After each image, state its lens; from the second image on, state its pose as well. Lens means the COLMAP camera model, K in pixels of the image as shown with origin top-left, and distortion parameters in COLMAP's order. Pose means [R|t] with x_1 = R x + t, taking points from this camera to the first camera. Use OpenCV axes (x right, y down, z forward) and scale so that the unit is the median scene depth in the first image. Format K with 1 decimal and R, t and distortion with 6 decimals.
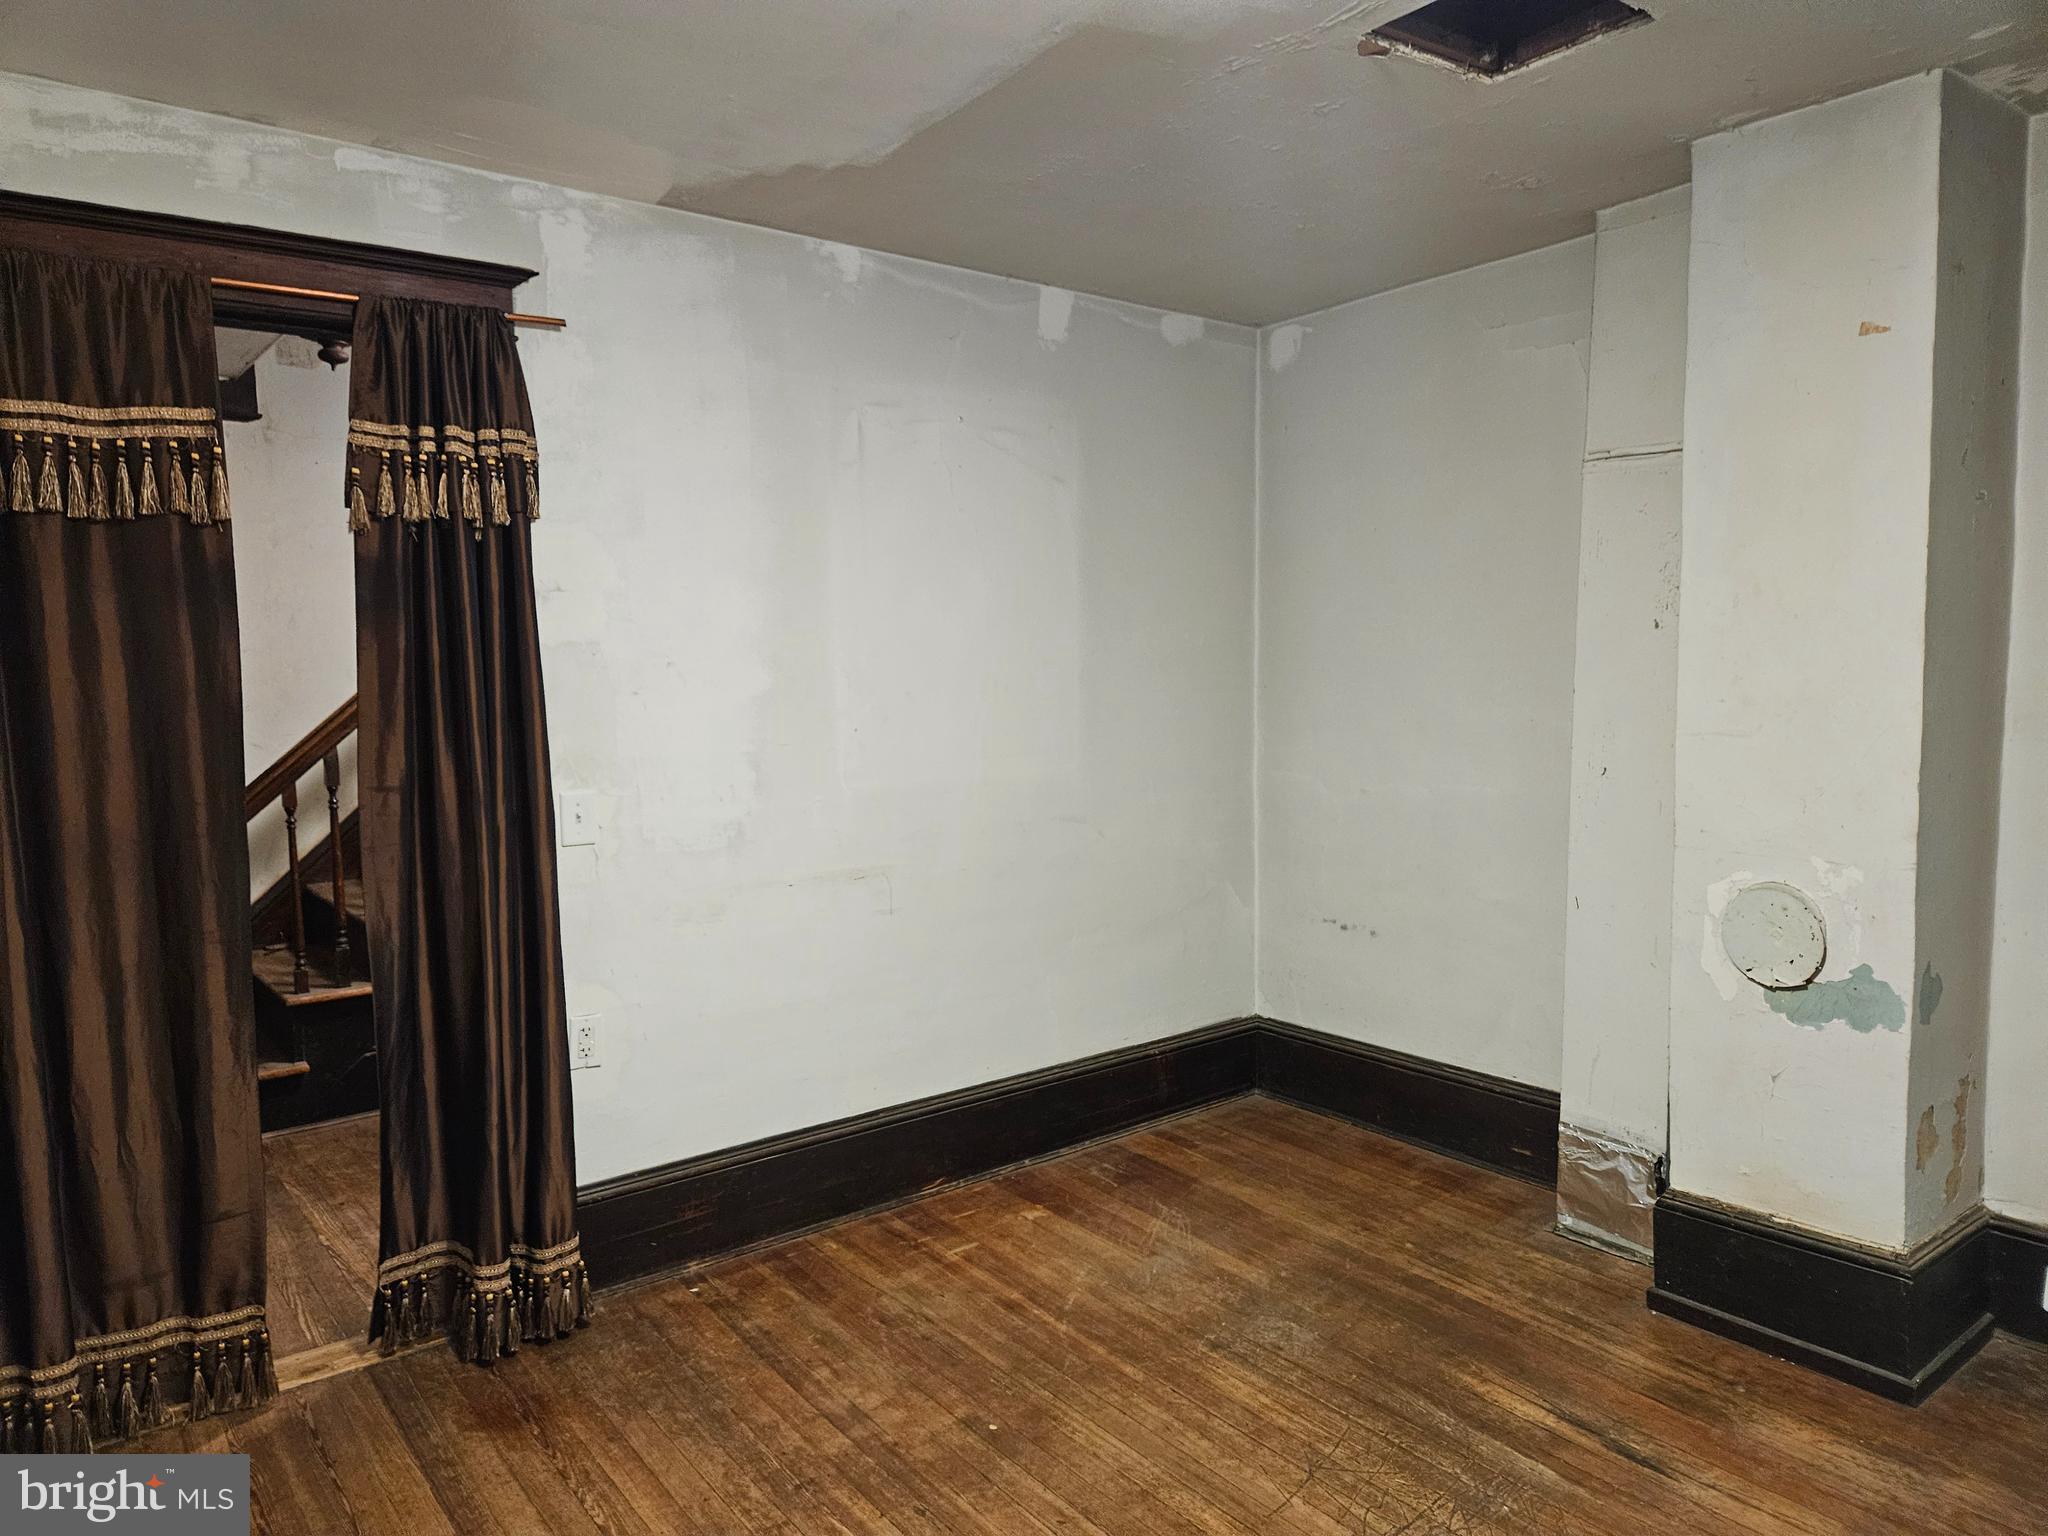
lens RADIAL K [[1346.9, 0, 1024.0], [0, 1346.9, 768.0], [0, 0, 1]] dist [0.024931, 0.000095]
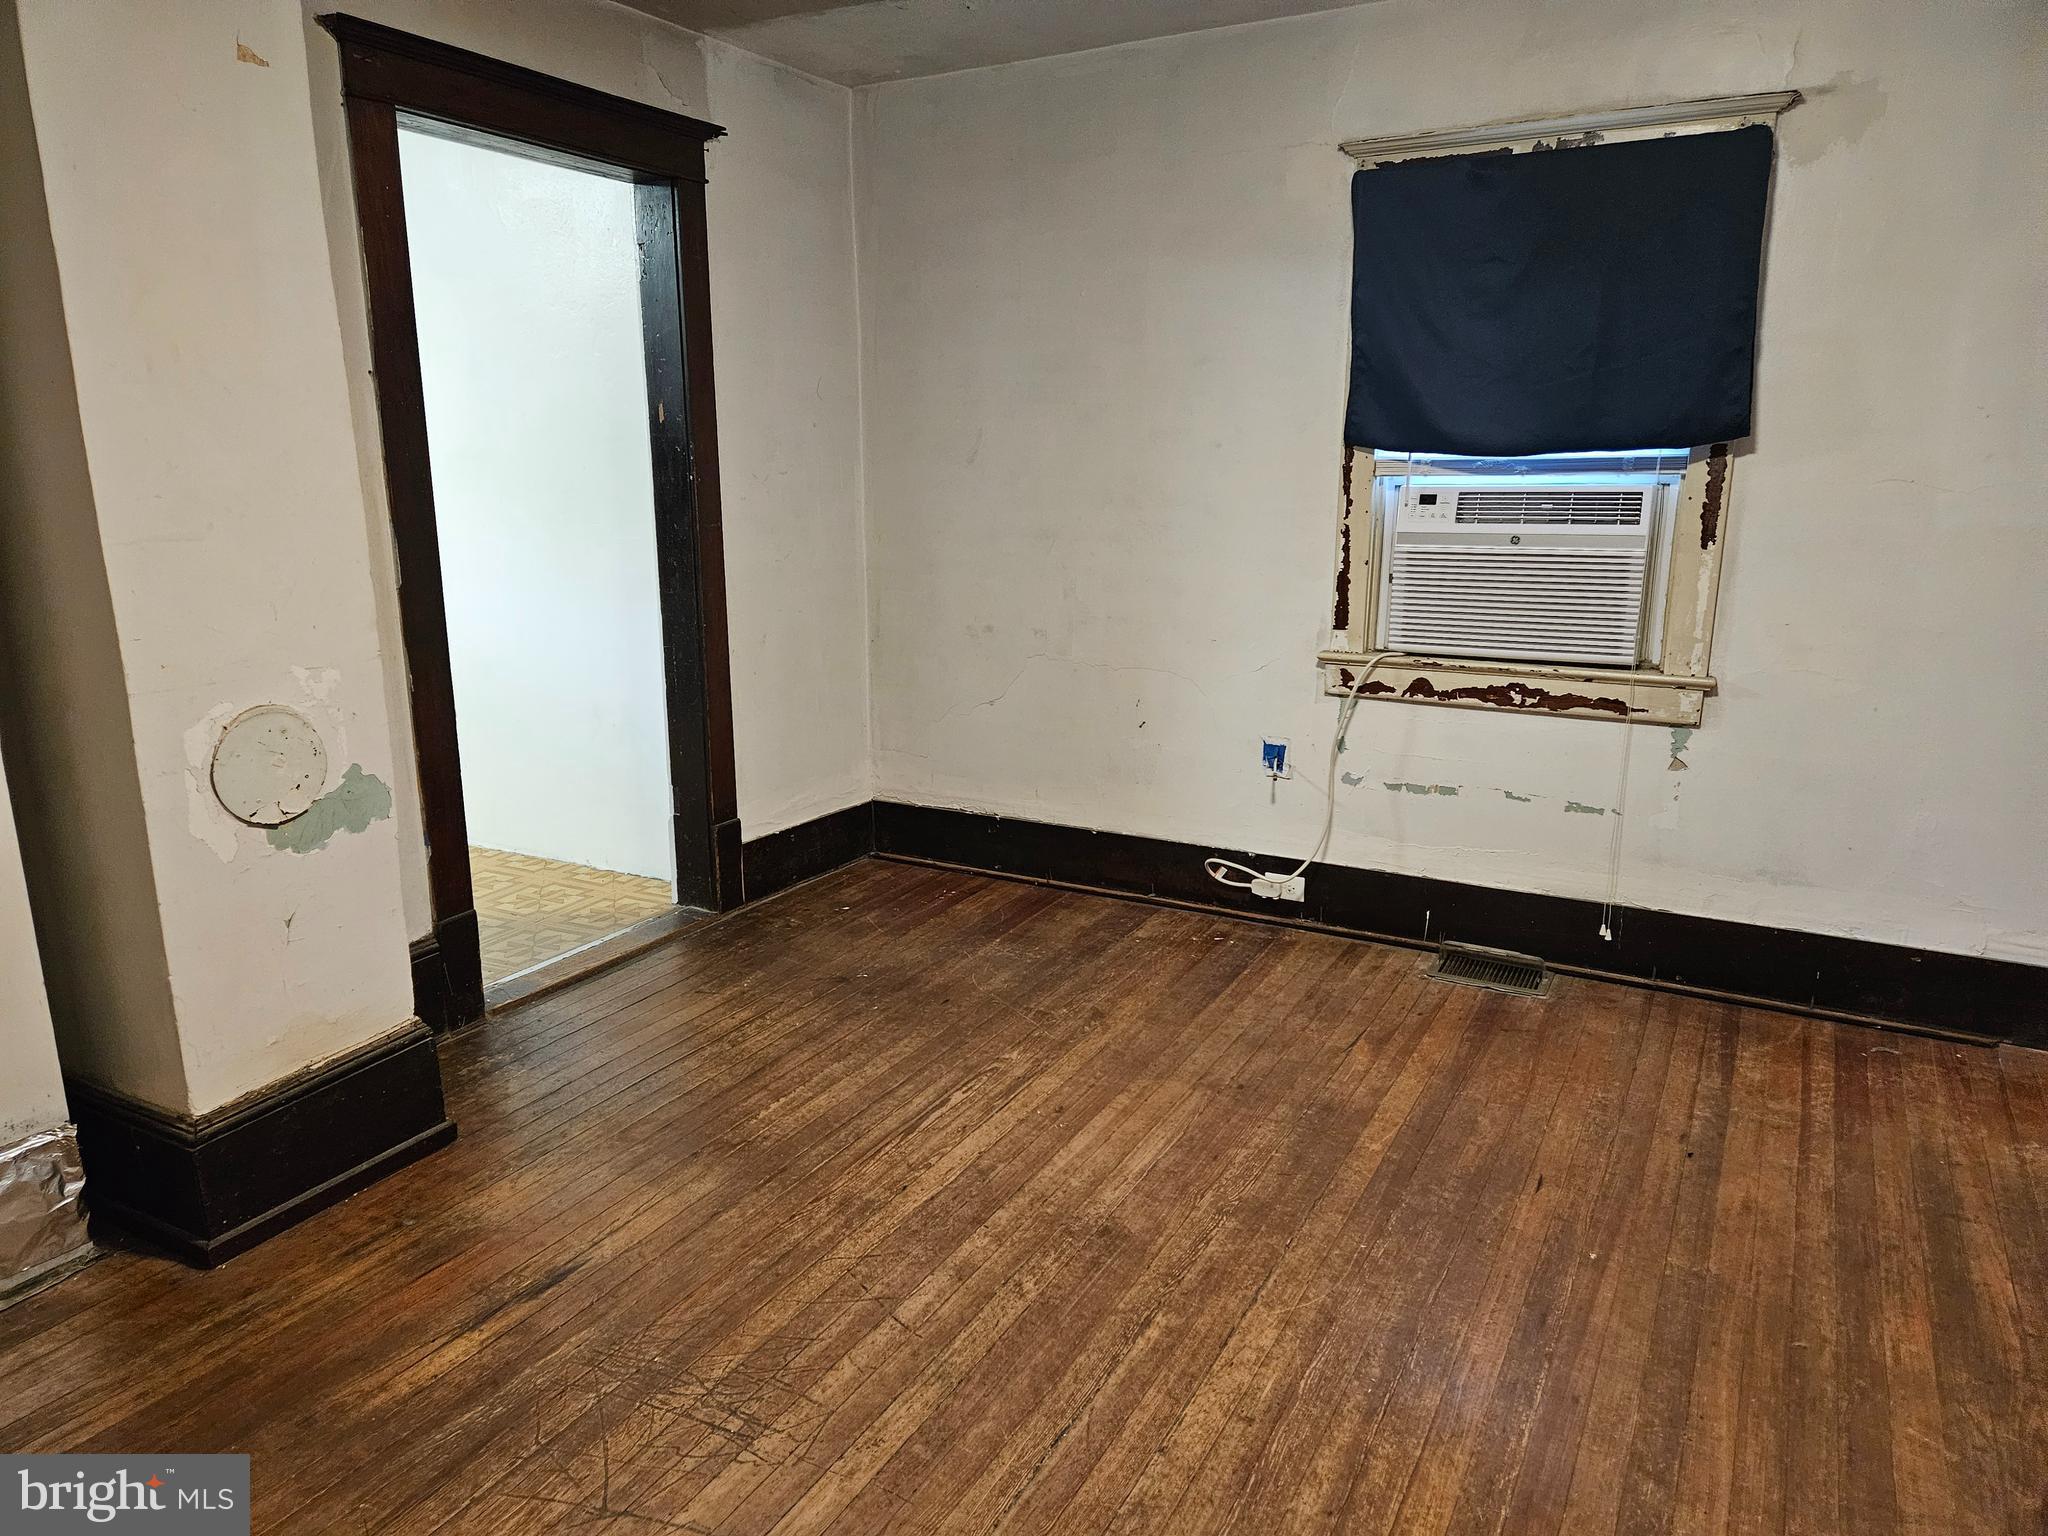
lens RADIAL K [[1346.9, 0, 1024.0], [0, 1346.9, 768.0], [0, 0, 1]] dist [0.024931, 0.000095]
pose [[-0.383575, -0.204529, 0.900576, -0.424301], [0.082954, 0.963595, 0.254174, -0.057675], [-0.919776, 0.172201, -0.352644, 0.862443]]
